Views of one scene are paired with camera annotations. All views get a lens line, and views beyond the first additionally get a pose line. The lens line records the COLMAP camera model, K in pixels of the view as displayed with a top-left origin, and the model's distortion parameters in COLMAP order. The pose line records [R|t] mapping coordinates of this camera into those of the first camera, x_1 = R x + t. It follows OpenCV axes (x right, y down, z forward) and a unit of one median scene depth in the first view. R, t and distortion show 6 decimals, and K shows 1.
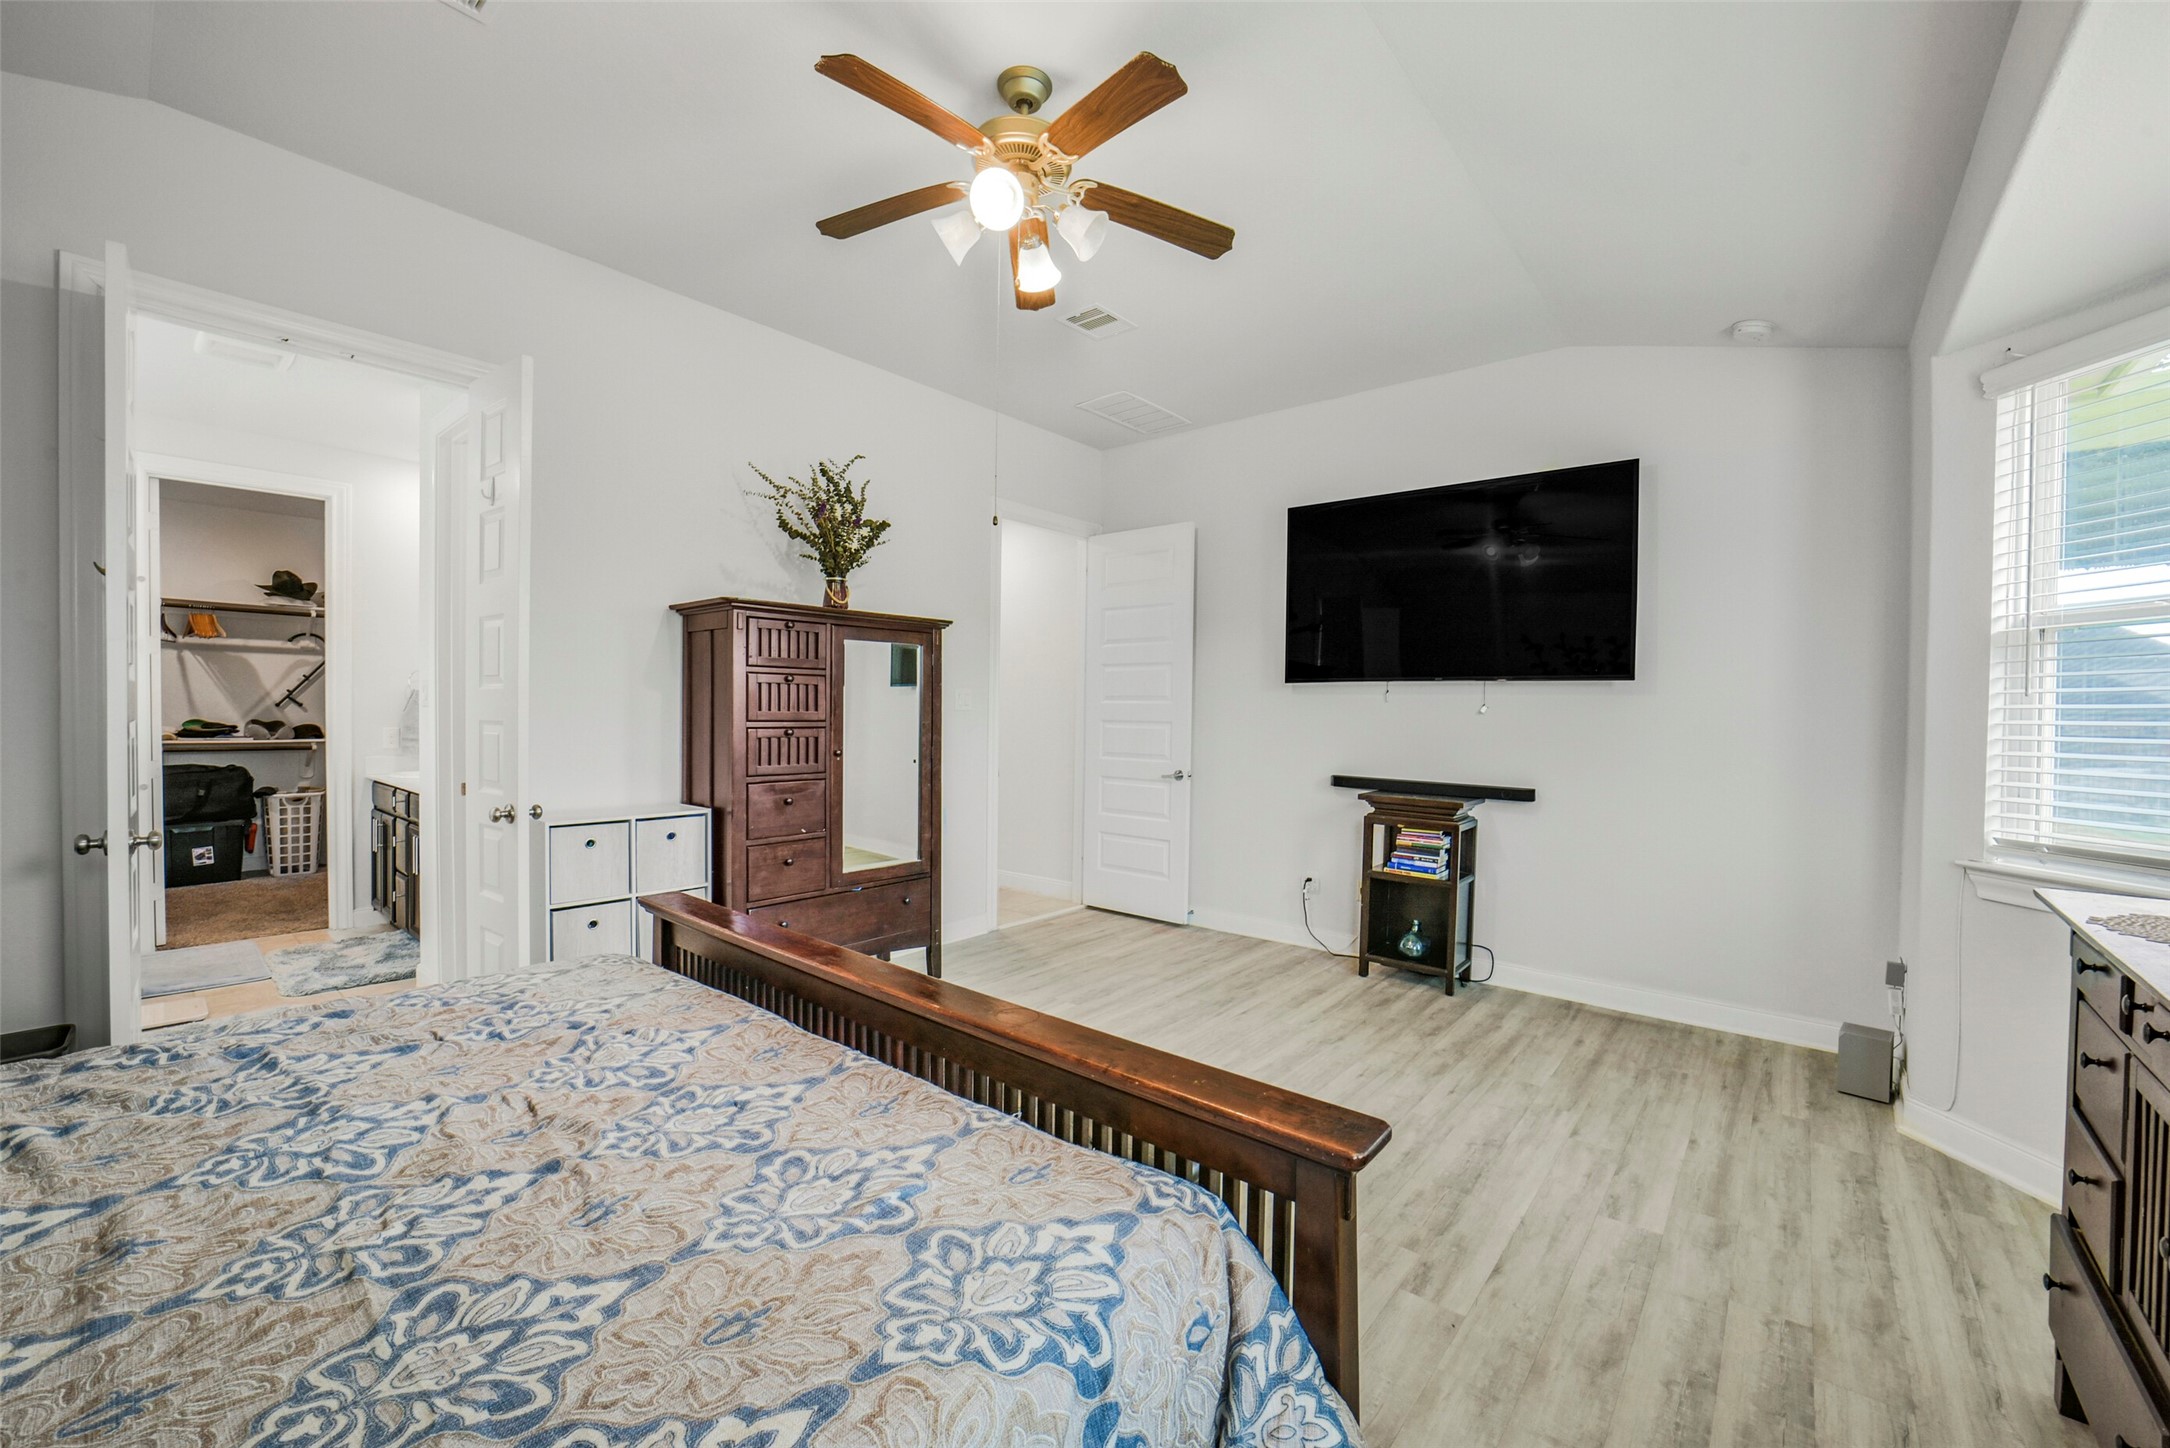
lens RADIAL K [[863.9, 0, 1094.9], [0, 863.9, 720.2], [0, 0, 1]] dist [-0.041374, 0.008438]
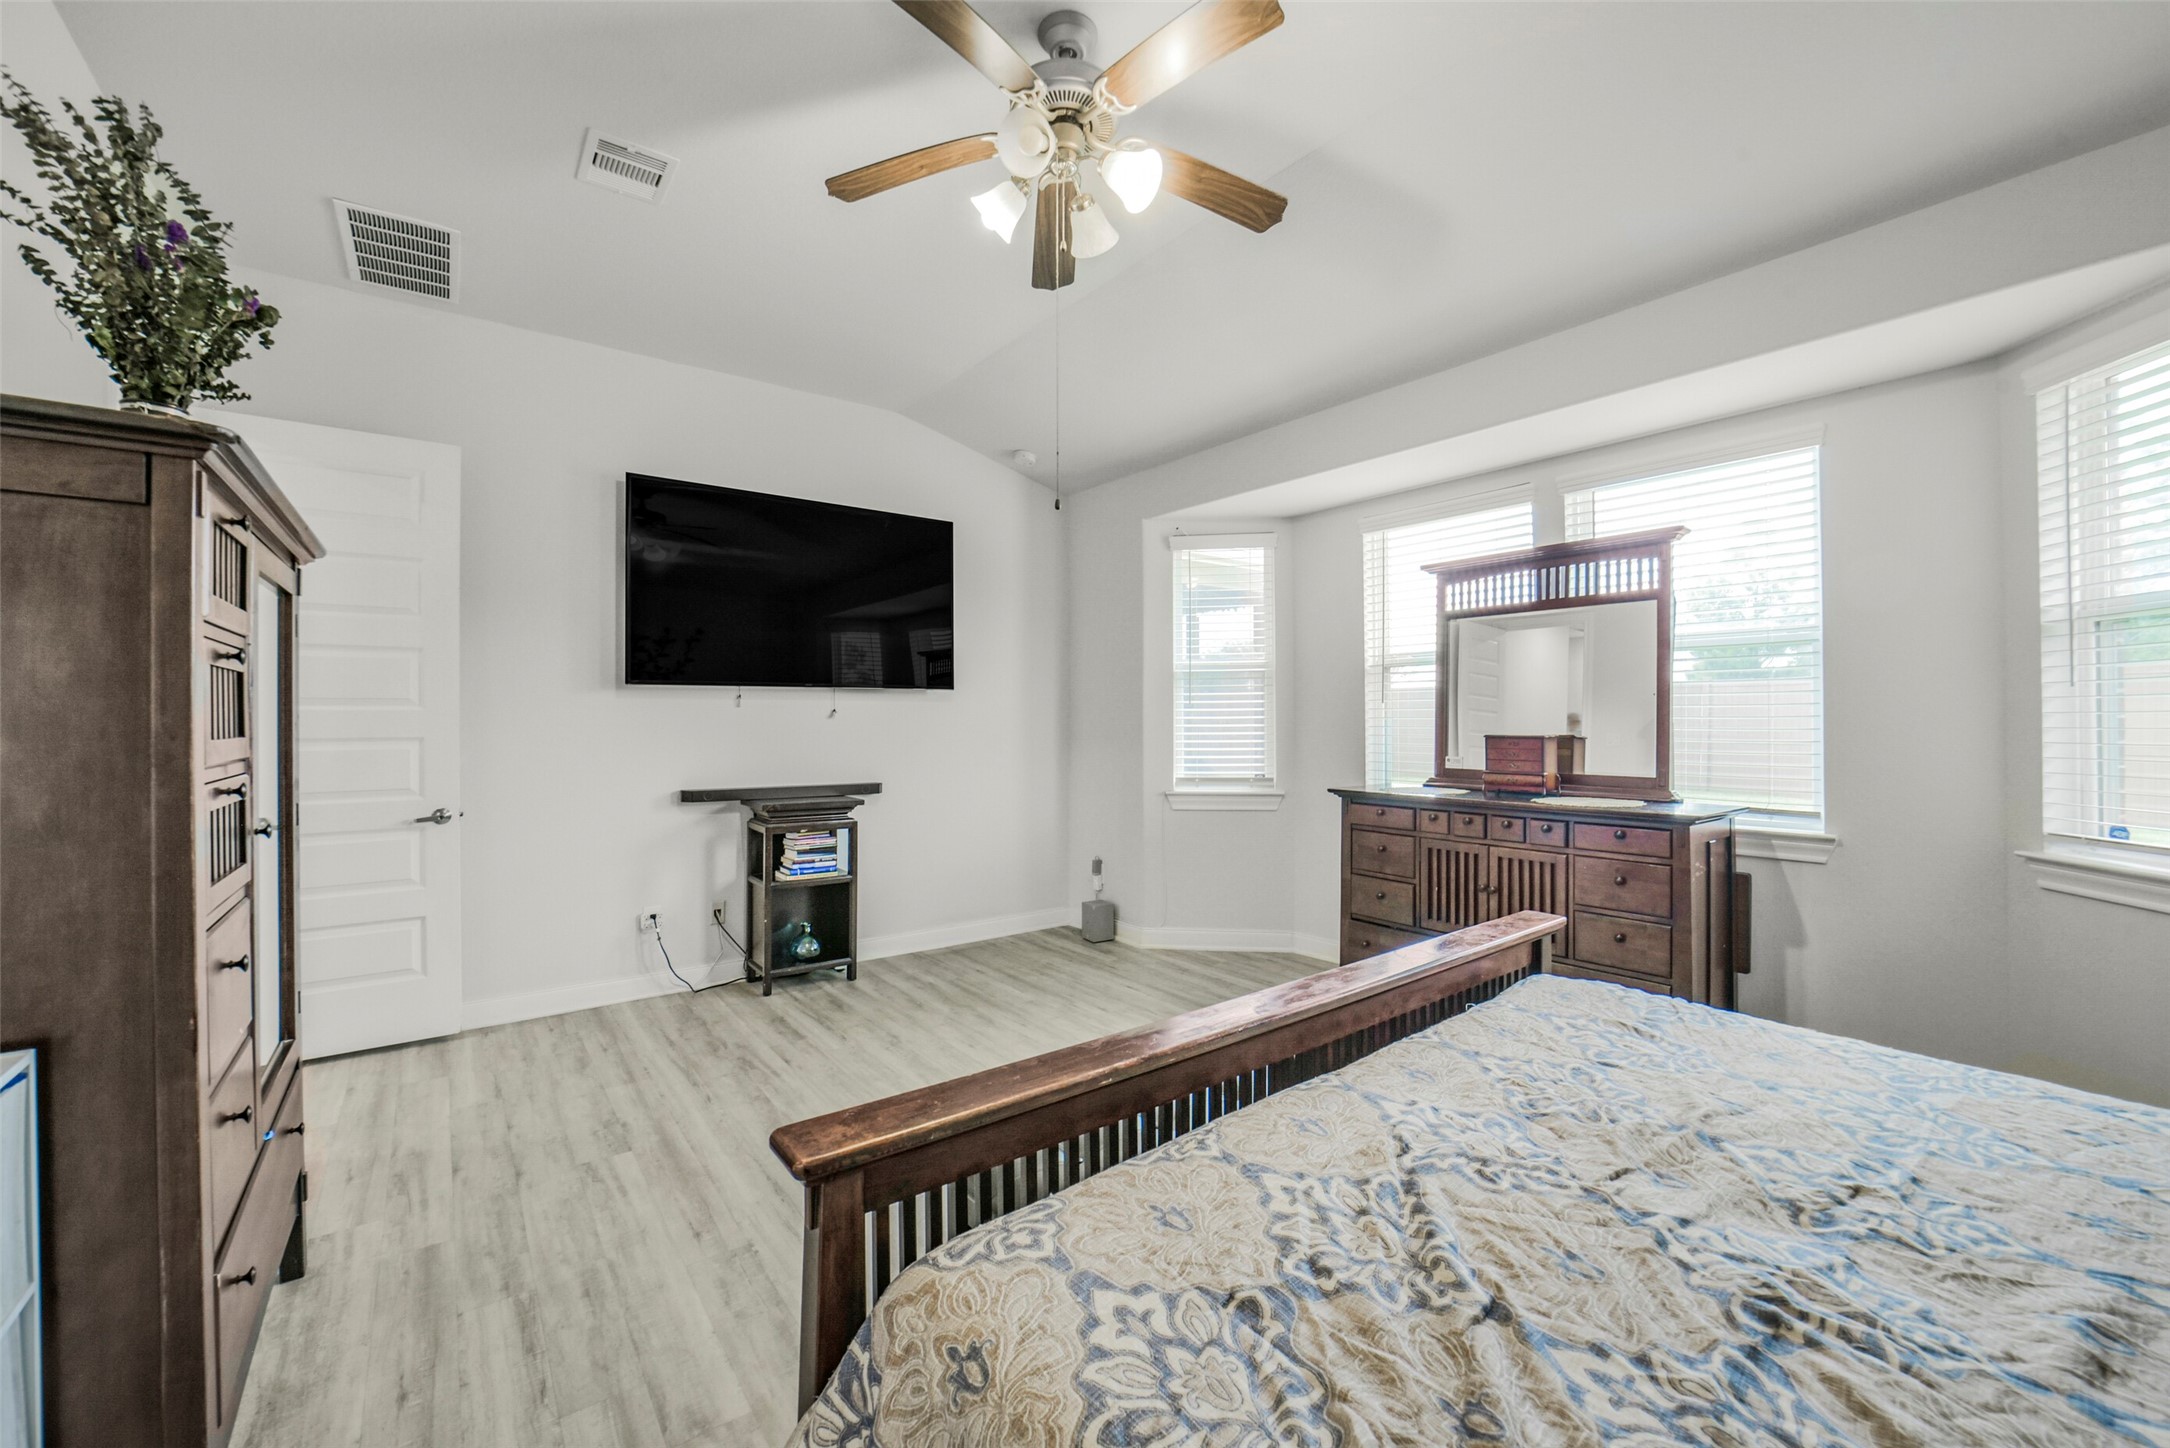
lens RADIAL K [[863.9, 0, 1094.9], [0, 863.9, 720.2], [0, 0, 1]] dist [-0.041374, 0.008438]
pose [[0.213095, -0.018025, 0.976865, -0.567870], [0.018719, 0.999722, 0.014363, -0.015496], [-0.976852, 0.015225, 0.213373, 0.462469]]
